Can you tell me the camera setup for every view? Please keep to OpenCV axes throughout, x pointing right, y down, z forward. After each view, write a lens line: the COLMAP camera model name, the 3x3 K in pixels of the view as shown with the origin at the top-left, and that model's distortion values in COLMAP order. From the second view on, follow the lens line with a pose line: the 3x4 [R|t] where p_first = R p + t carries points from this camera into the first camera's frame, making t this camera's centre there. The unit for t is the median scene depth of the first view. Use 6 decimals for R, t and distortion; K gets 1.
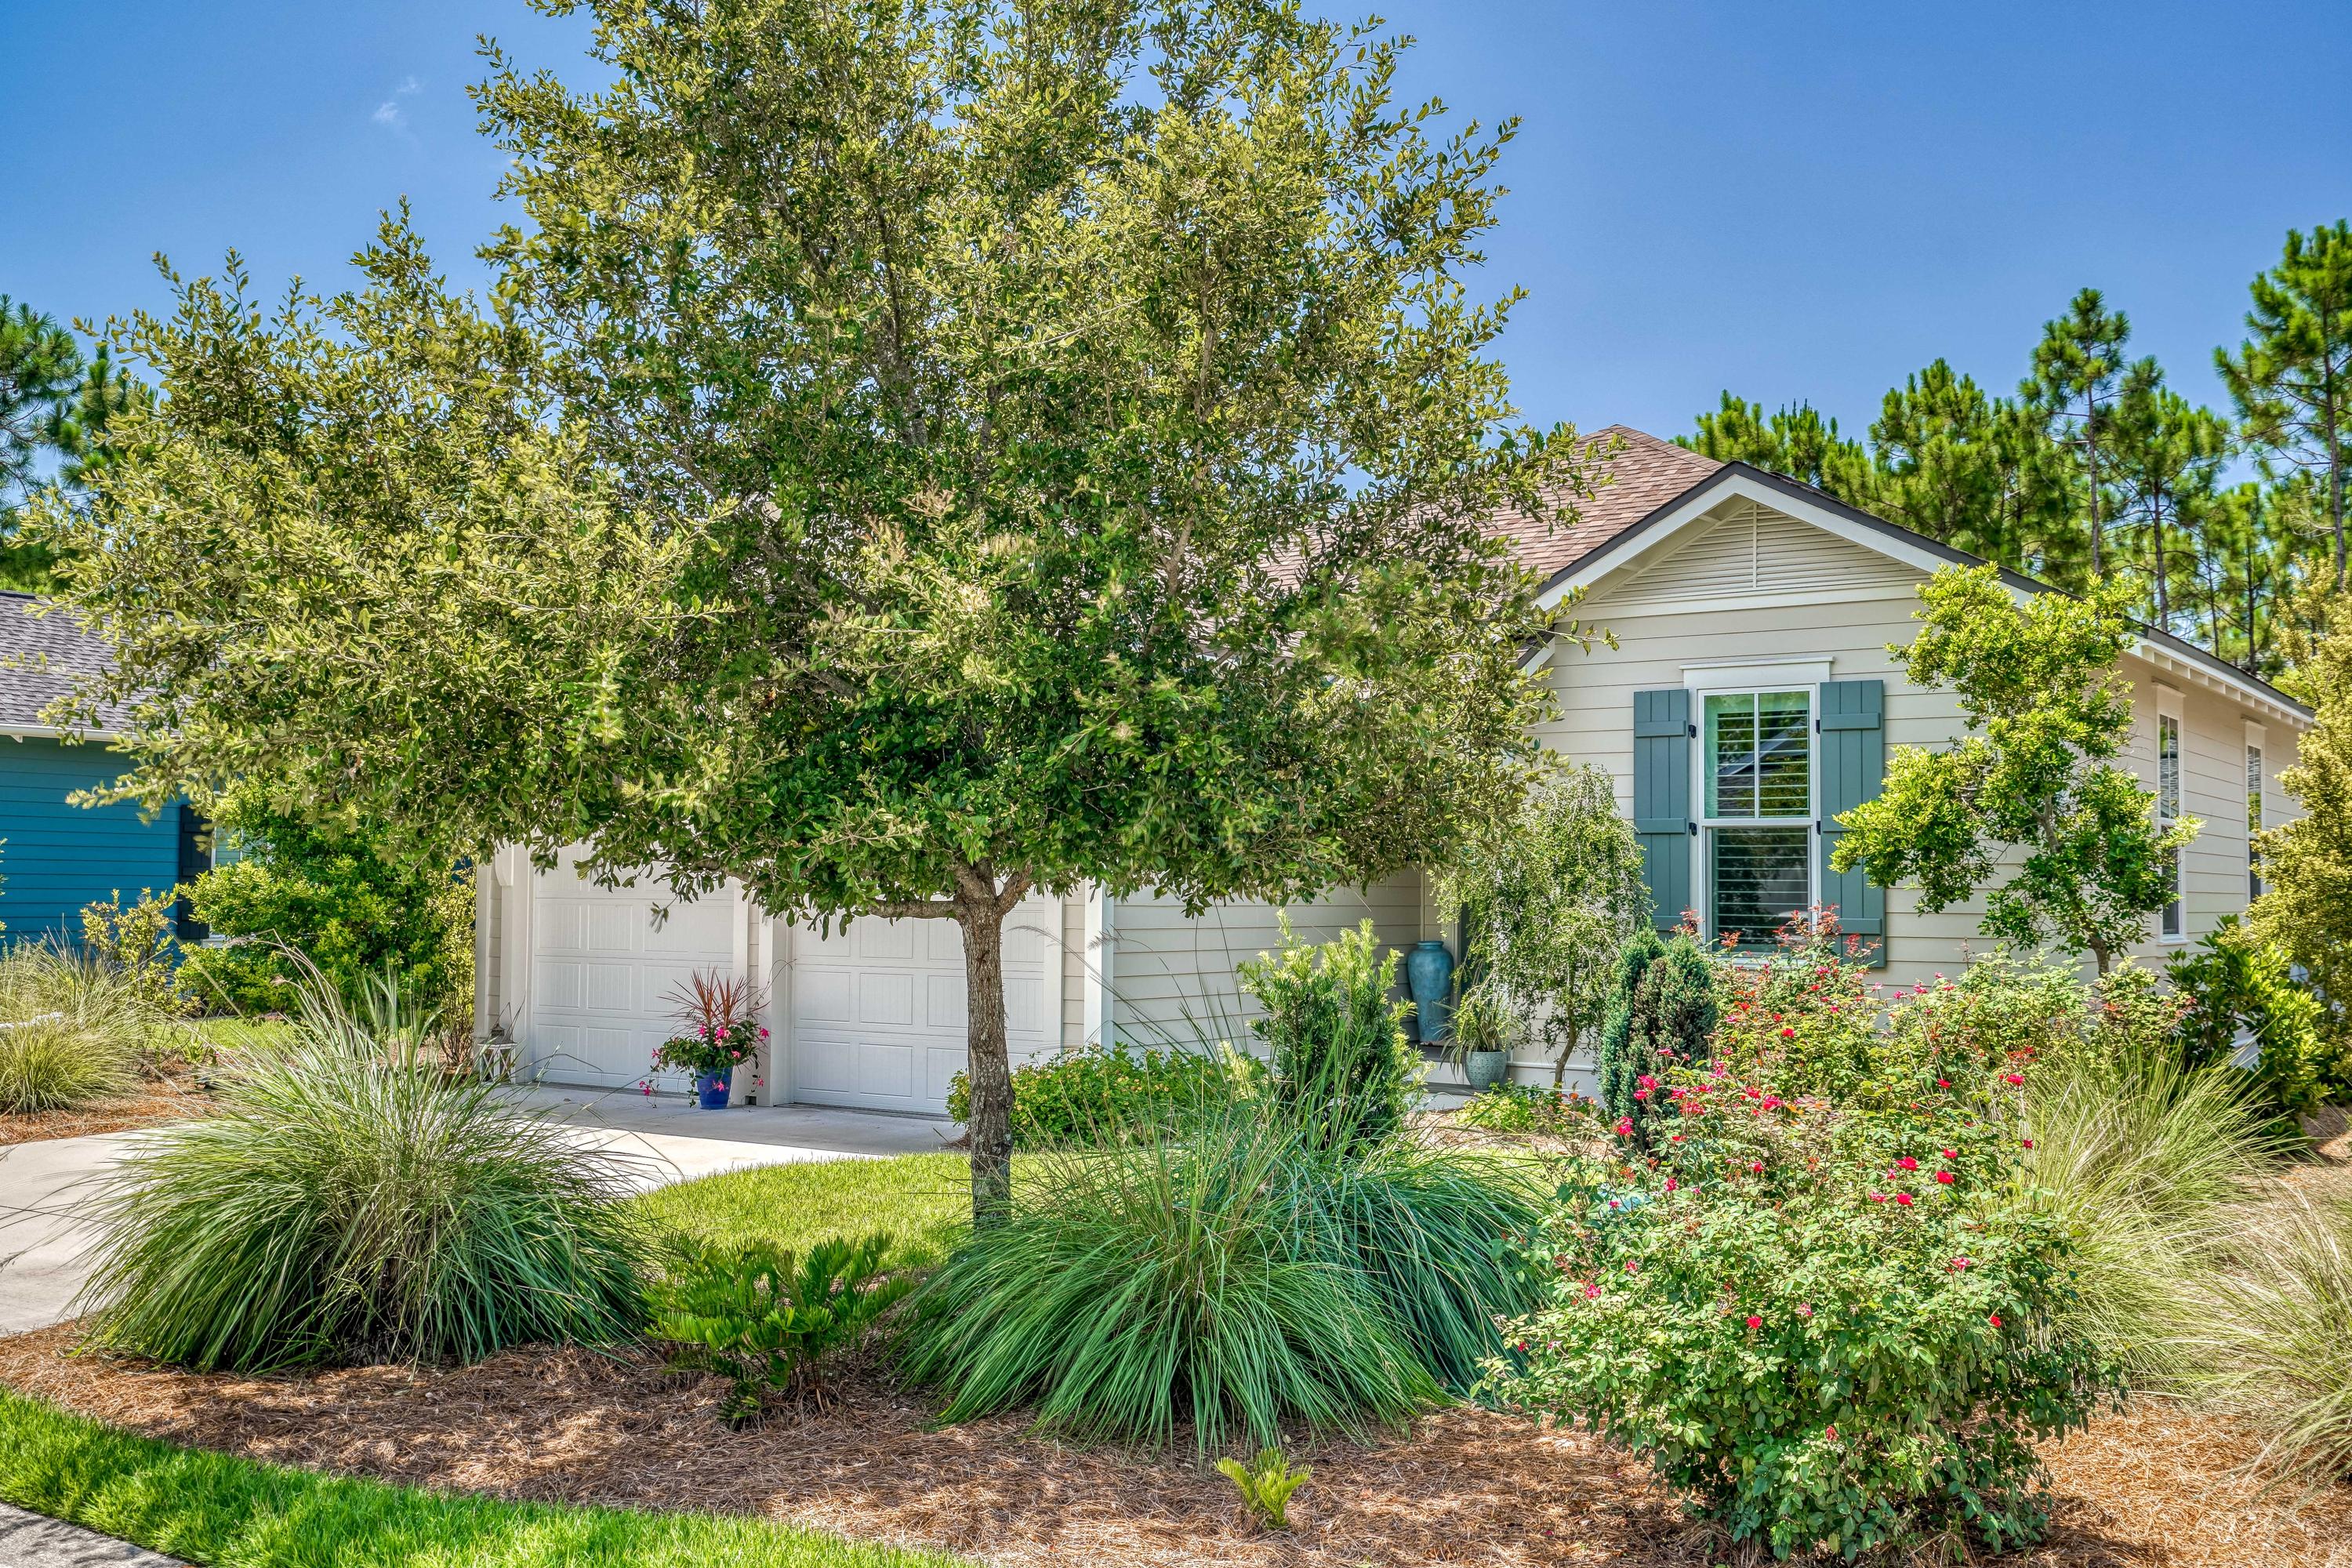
lens RADIAL K [[2160.1, 0, 1183.6], [0, 2160.1, 780.3], [0, 0, 1]] dist [-0.006993, 0.000000]
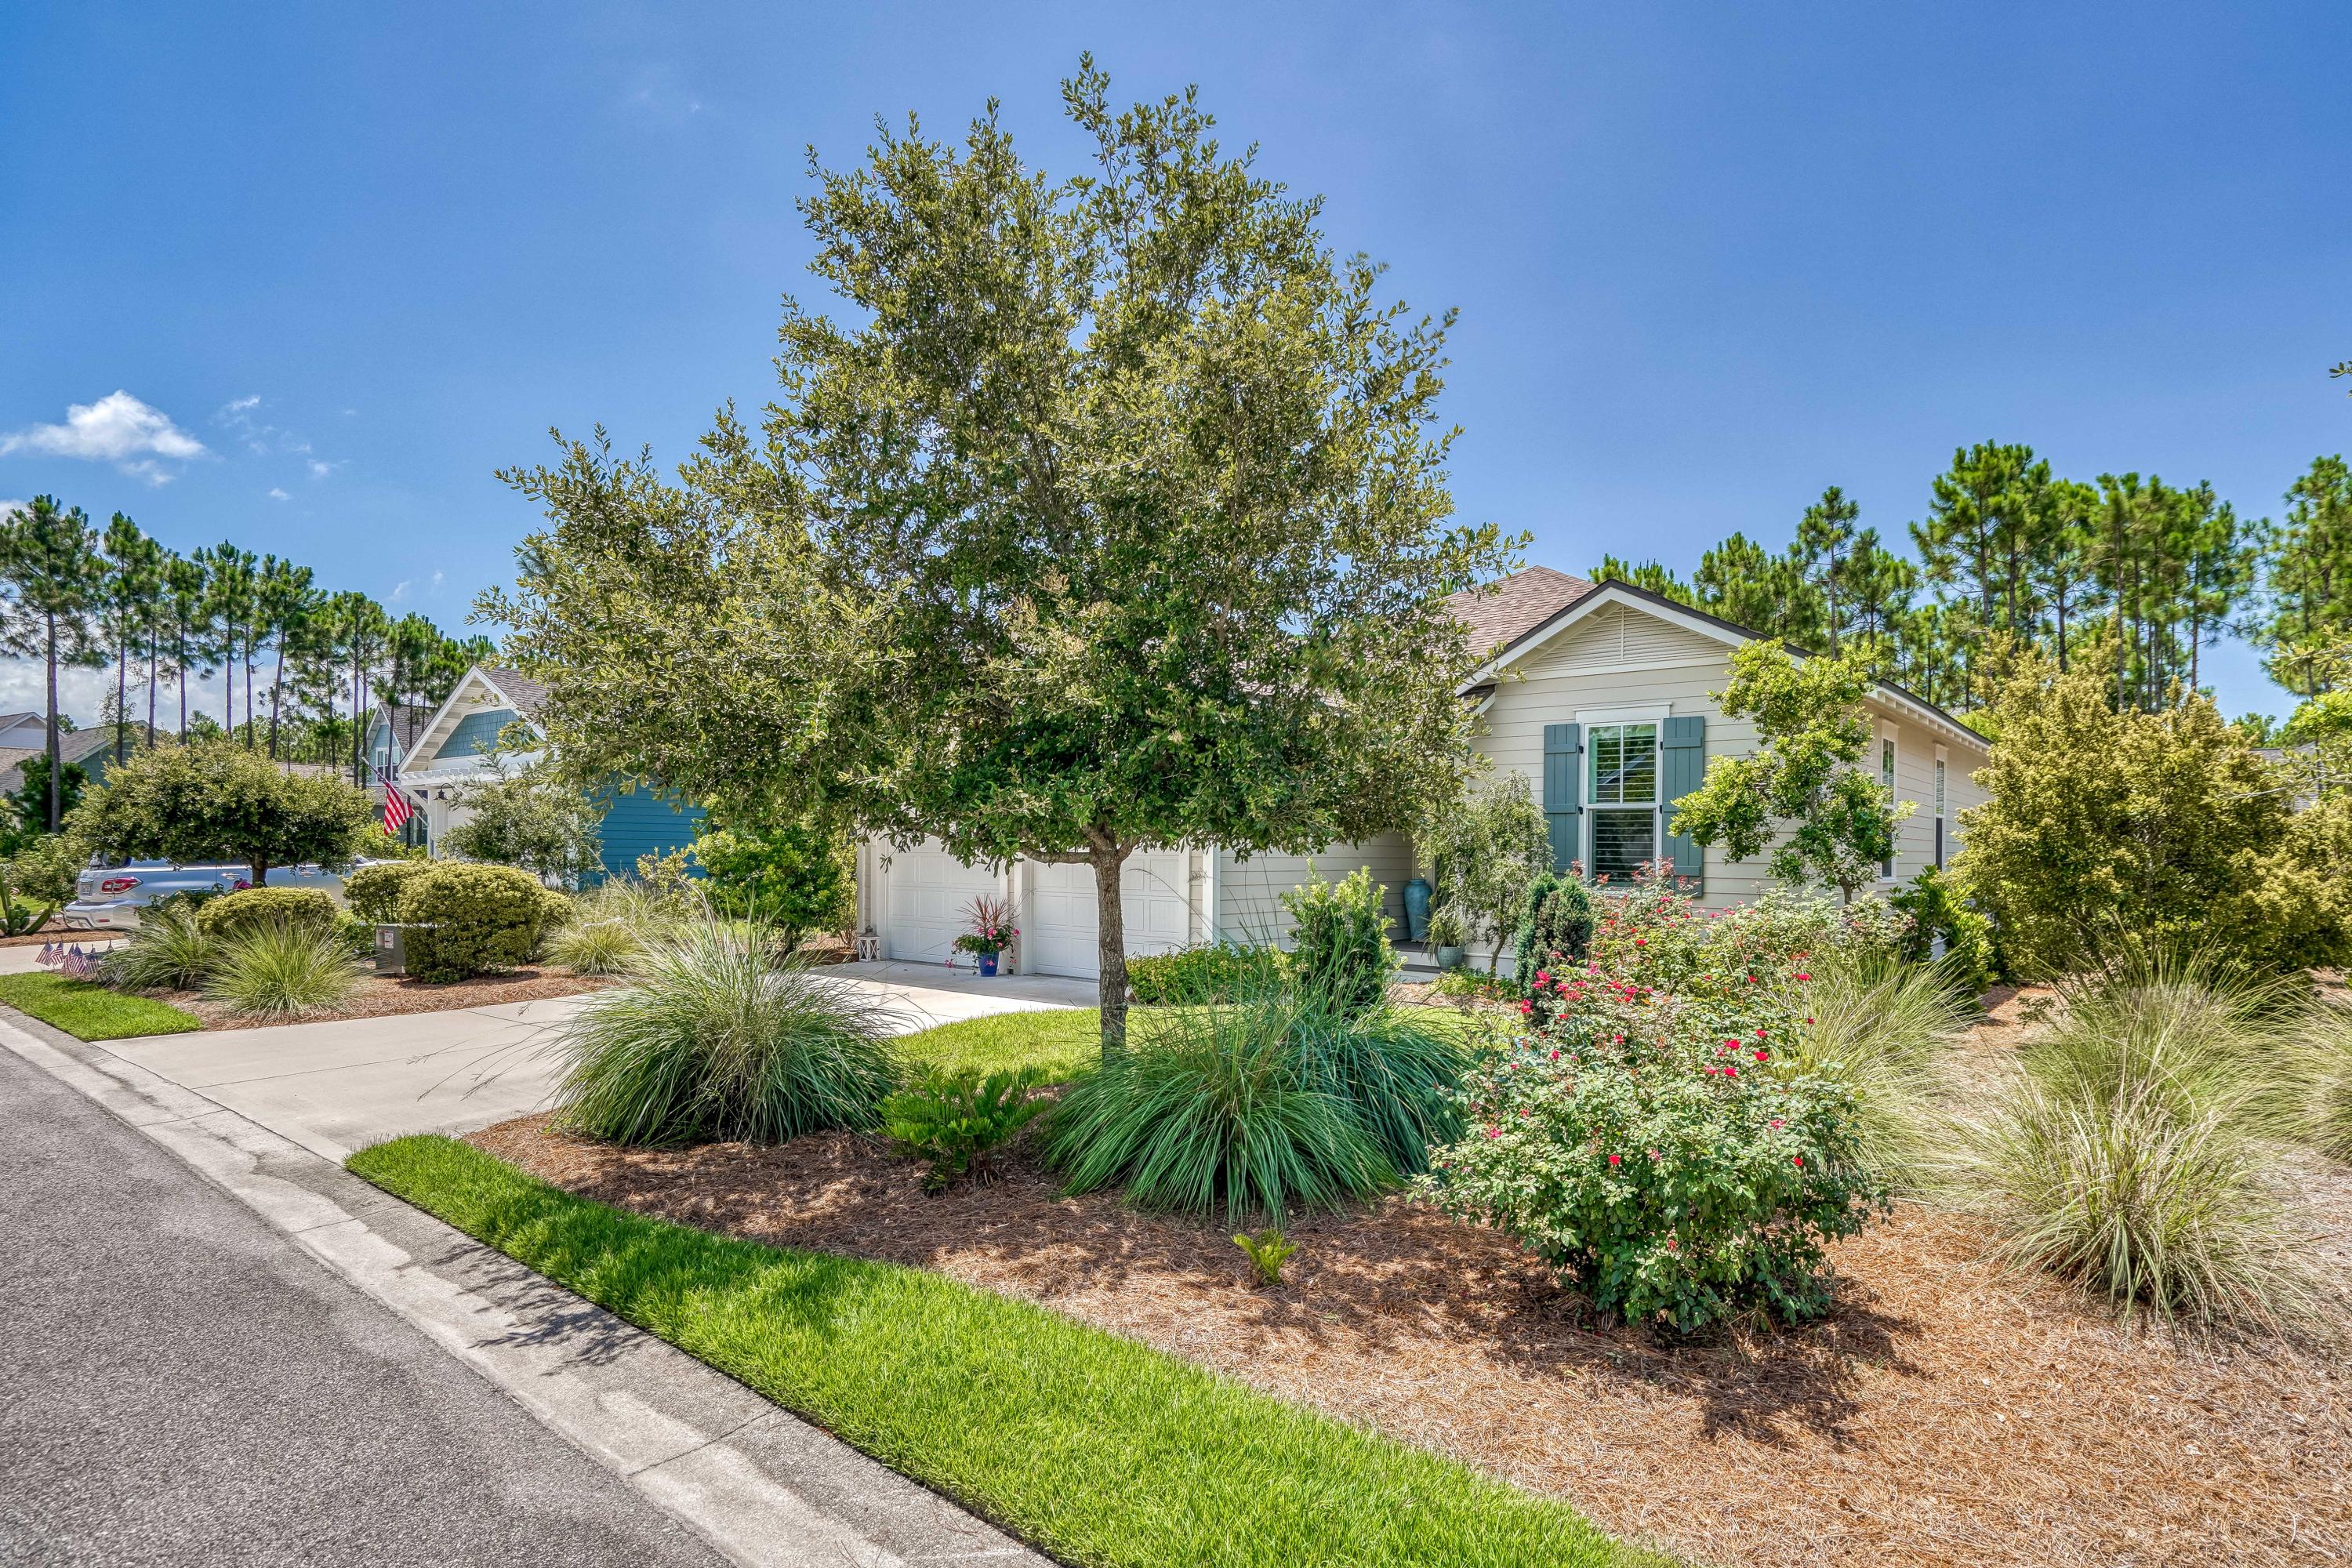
lens RADIAL K [[1207.0, 0, 1183.8], [0, 1207.0, 849.6], [0, 0, 1]] dist [-0.002778, -0.000403]
pose [[0.996133, 0.001420, -0.087846, 0.042160], [0.003013, 0.998729, 0.050310, 0.011474], [0.087805, -0.050380, 0.994863, 0.159829]]
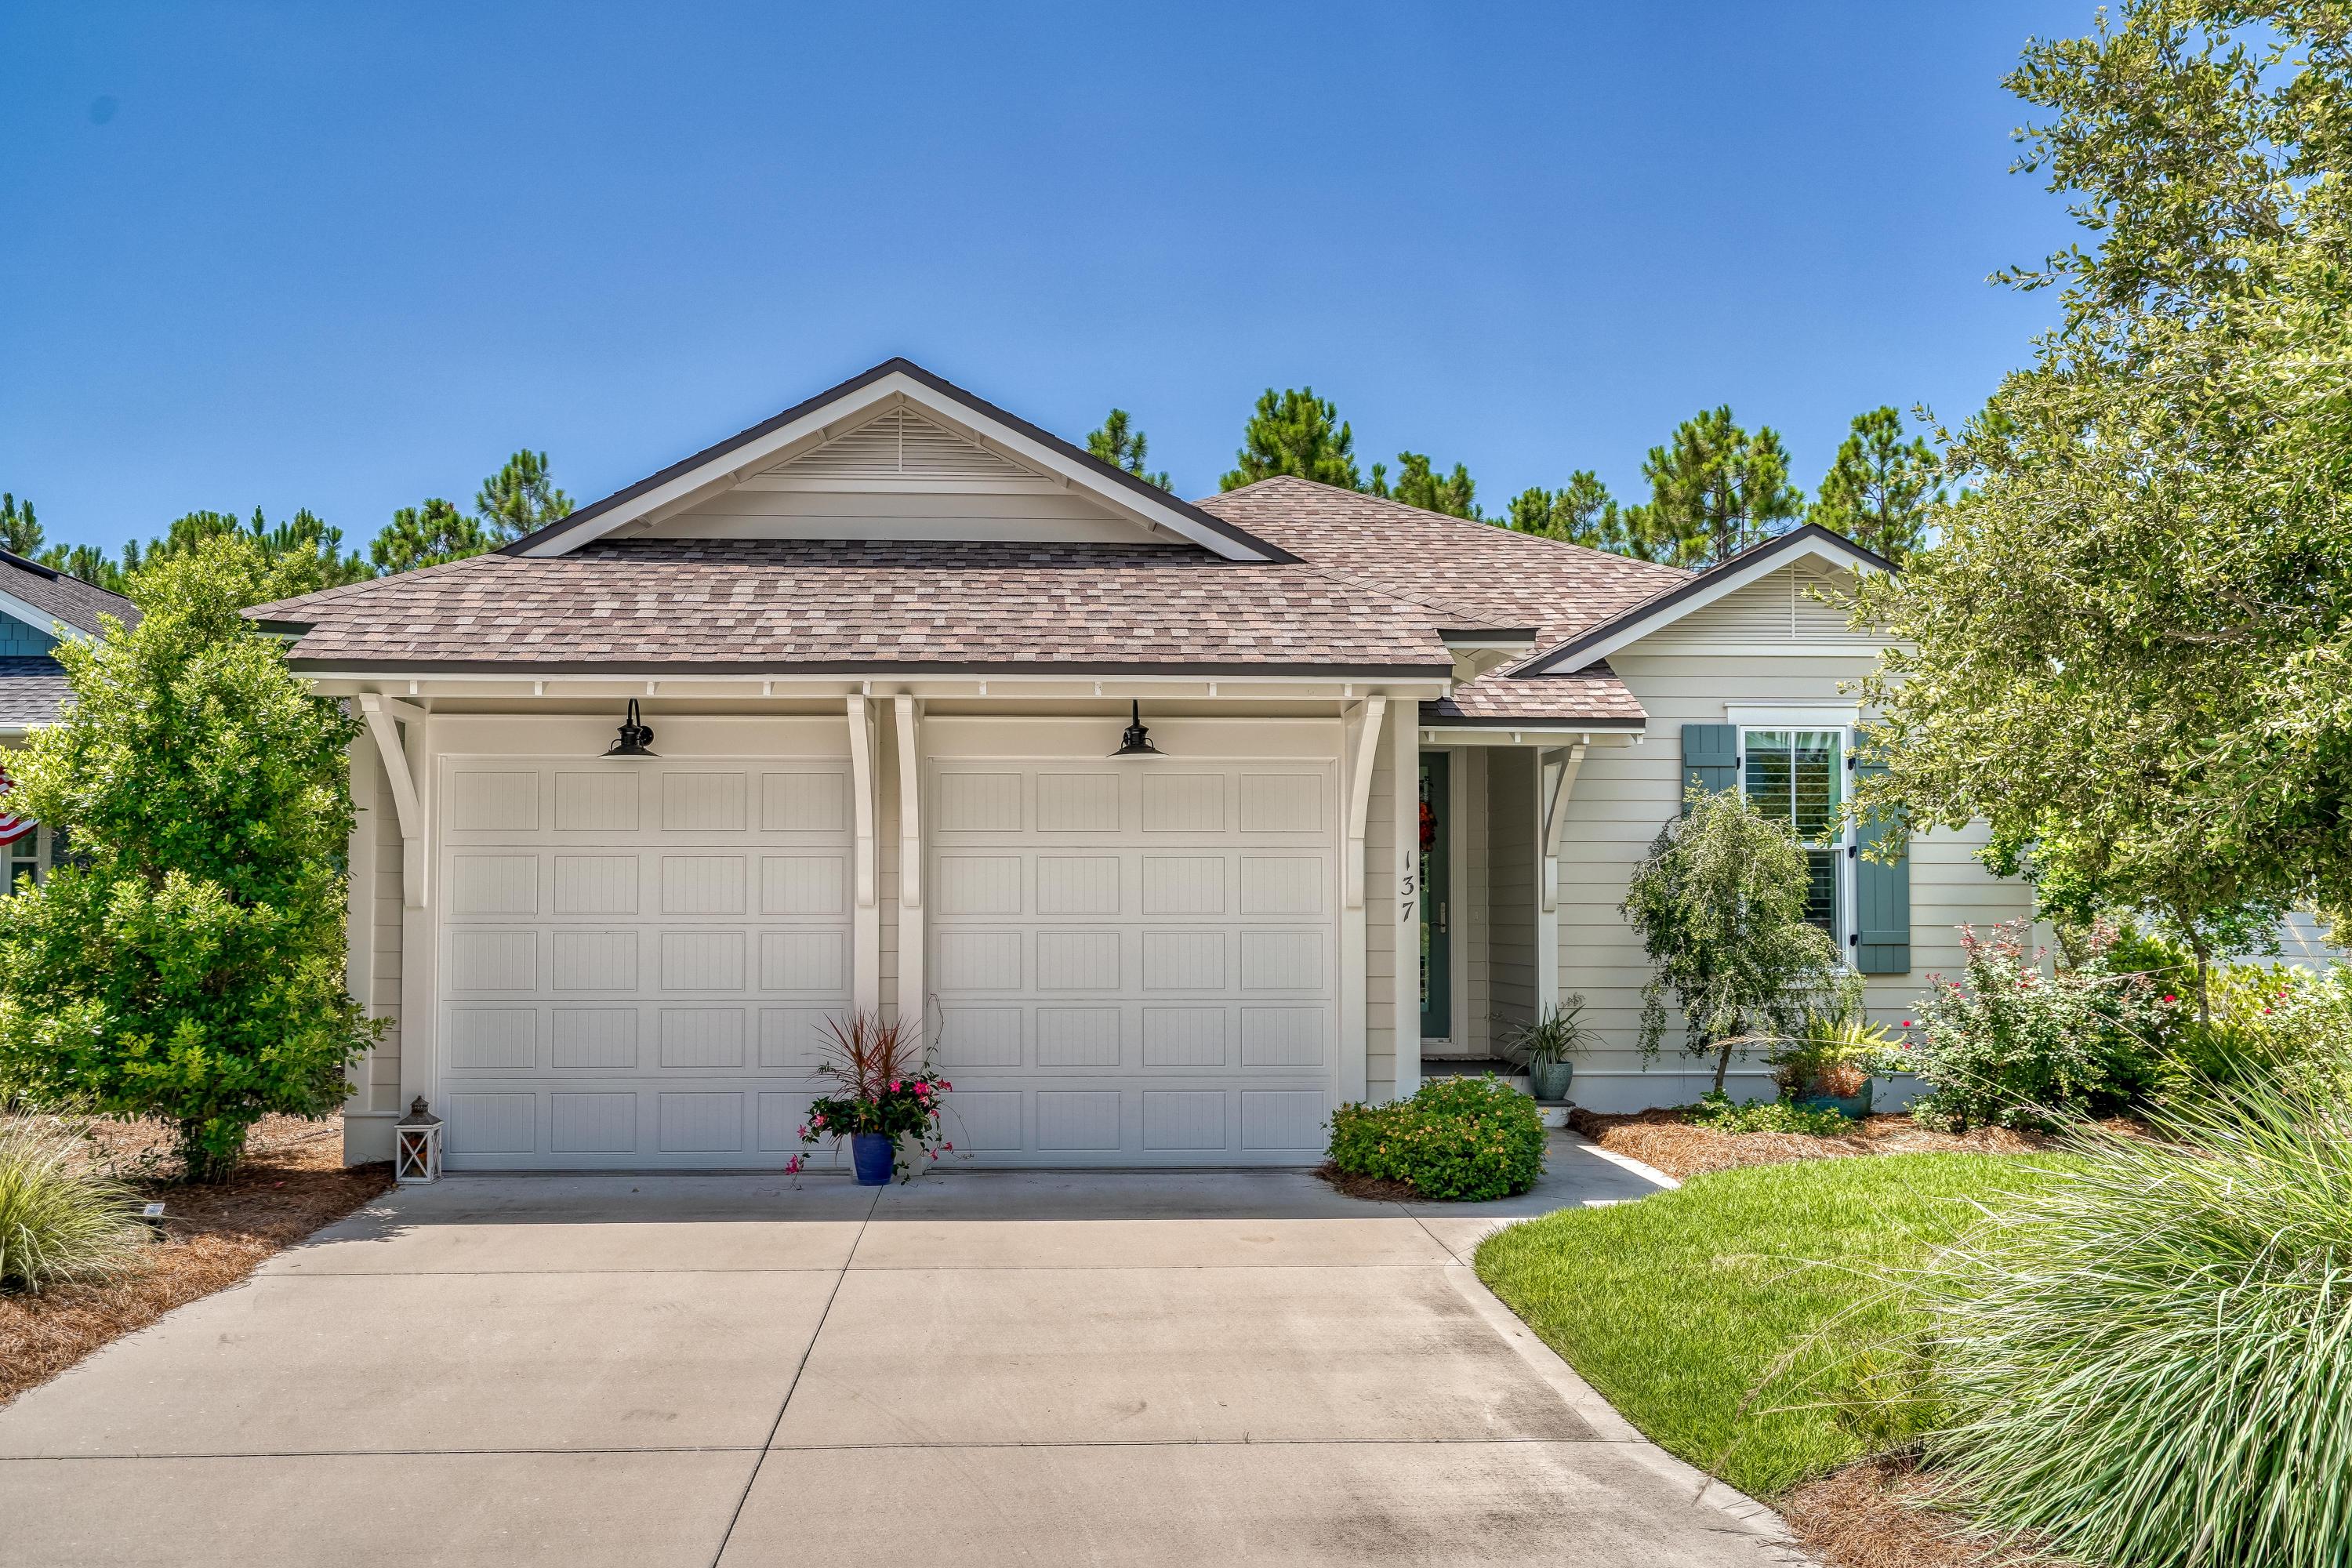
lens RADIAL K [[1896.2, 0, 1173.4], [0, 1896.2, 792.9], [0, 0, 1]] dist [0.009228, 0.001763]
pose [[0.802795, 0.033813, 0.595296, -1.202640], [-0.028311, 0.999426, -0.018588, 0.039192], [-0.595583, -0.001931, 0.803292, 0.819711]]
